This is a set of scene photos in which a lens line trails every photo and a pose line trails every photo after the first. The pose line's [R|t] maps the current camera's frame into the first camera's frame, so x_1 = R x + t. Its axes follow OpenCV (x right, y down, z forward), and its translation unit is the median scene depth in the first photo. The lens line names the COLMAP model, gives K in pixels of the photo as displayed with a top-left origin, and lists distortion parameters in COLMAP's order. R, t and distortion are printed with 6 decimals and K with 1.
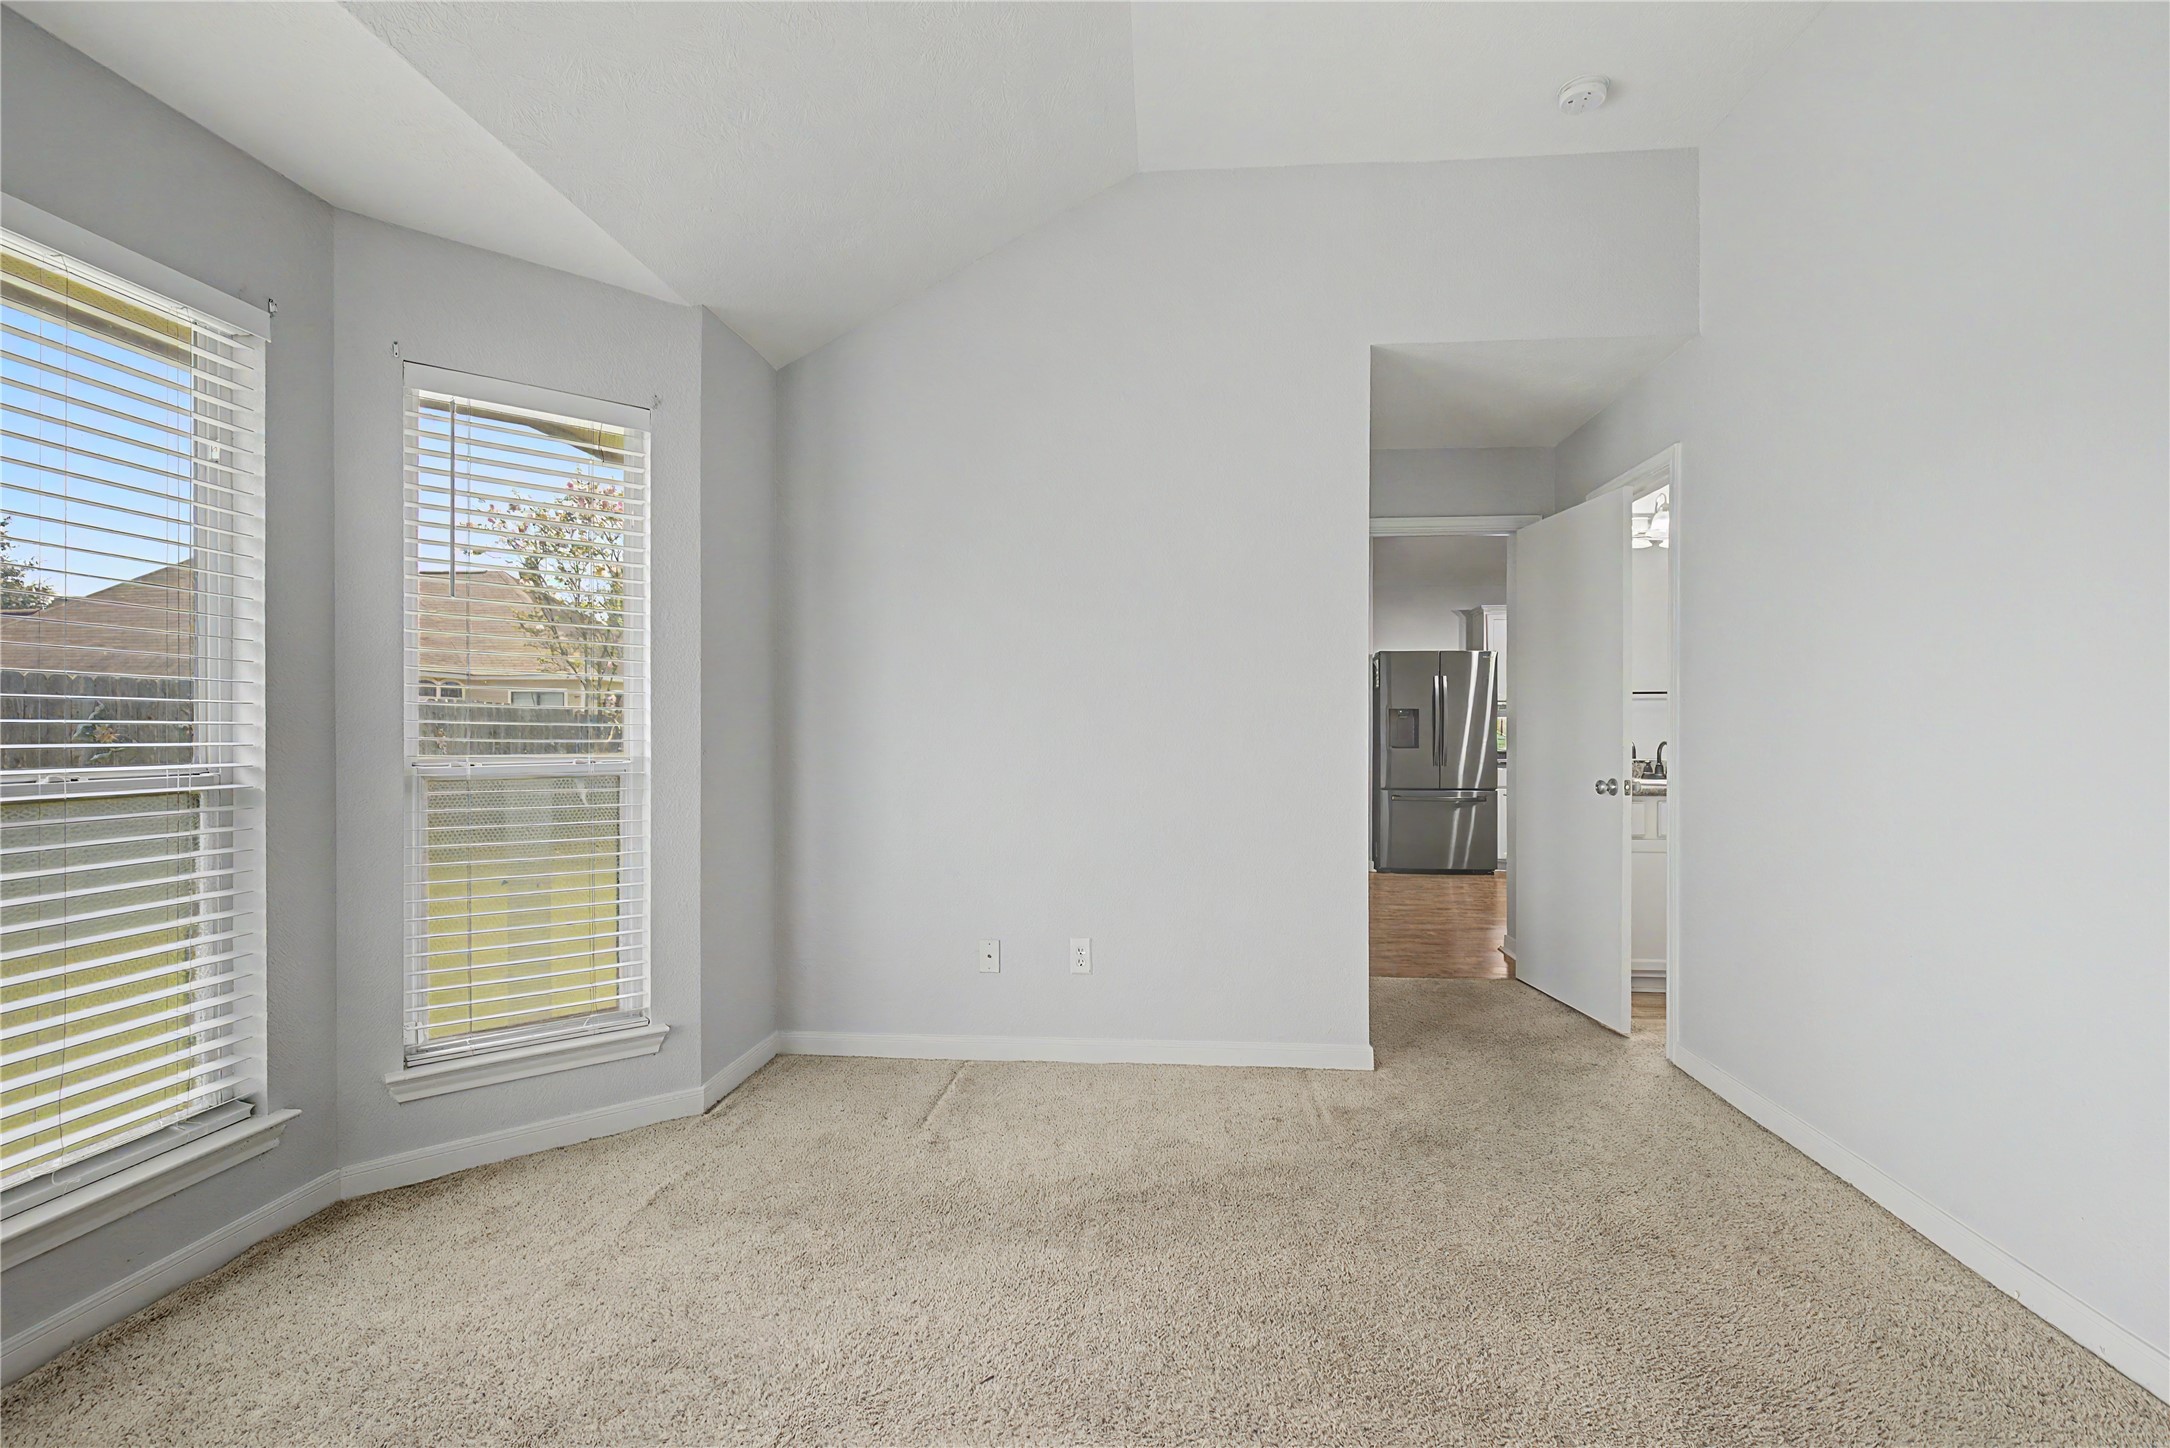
lens RADIAL K [[974.8, 0, 1086.9], [0, 974.8, 735.8], [0, 0, 1]] dist [0.000444, -0.000146]
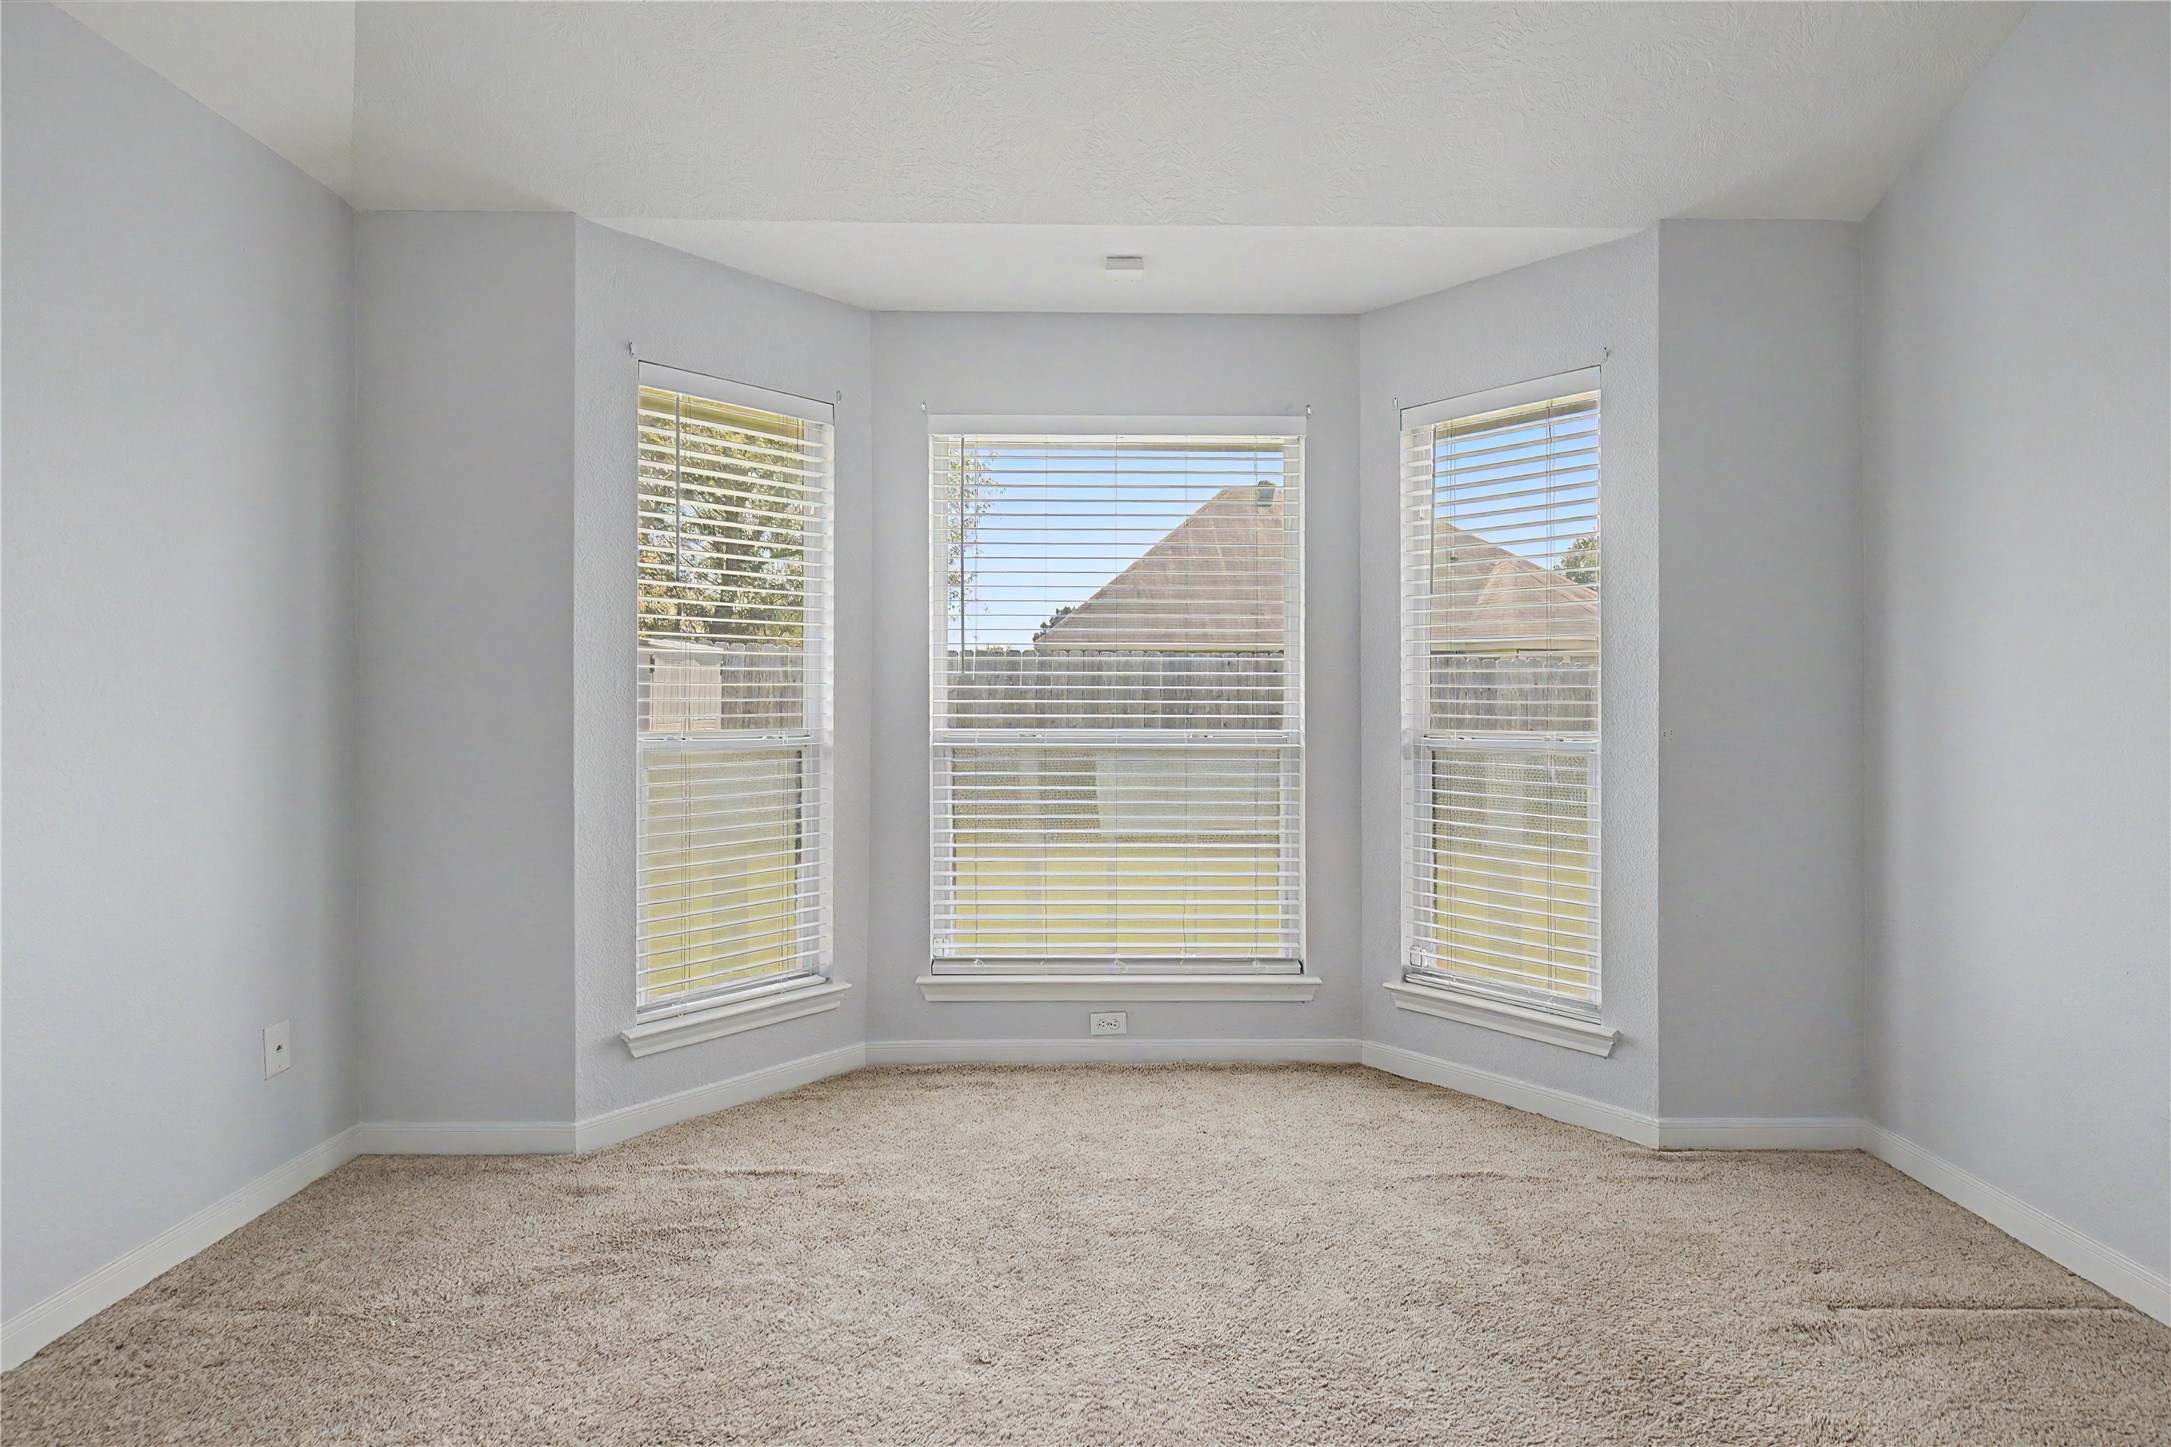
lens RADIAL K [[975.3, 0, 1086.6], [0, 975.3, 707.0], [0, 0, 1]] dist [0.000444, -0.000146]
pose [[0.104335, 0.005358, -0.994528, 0.488759], [-0.005931, 0.999971, 0.004765, -0.010132], [0.994525, 0.005401, 0.104363, 0.471777]]
